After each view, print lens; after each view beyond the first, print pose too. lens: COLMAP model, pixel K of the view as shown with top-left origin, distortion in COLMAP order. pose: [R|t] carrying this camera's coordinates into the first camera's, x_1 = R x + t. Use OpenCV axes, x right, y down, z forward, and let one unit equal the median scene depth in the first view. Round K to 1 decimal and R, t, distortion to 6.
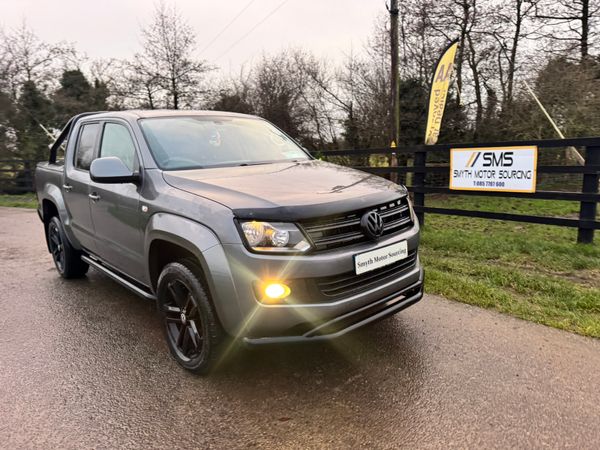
lens RADIAL K [[422.8, 0, 300.0], [0, 422.8, 229.7], [0, 0, 1]] dist [0.058648, -0.062730]
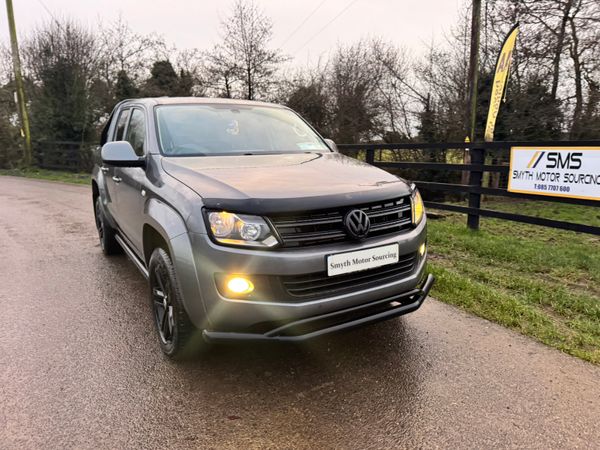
lens RADIAL K [[422.8, 0, 300.0], [0, 422.8, 229.7], [0, 0, 1]] dist [0.058648, -0.062730]
pose [[0.981189, 0.072219, -0.179031, 0.117555], [-0.069001, 0.997324, 0.024147, -0.007319], [0.180296, -0.011340, 0.983547, 0.036238]]
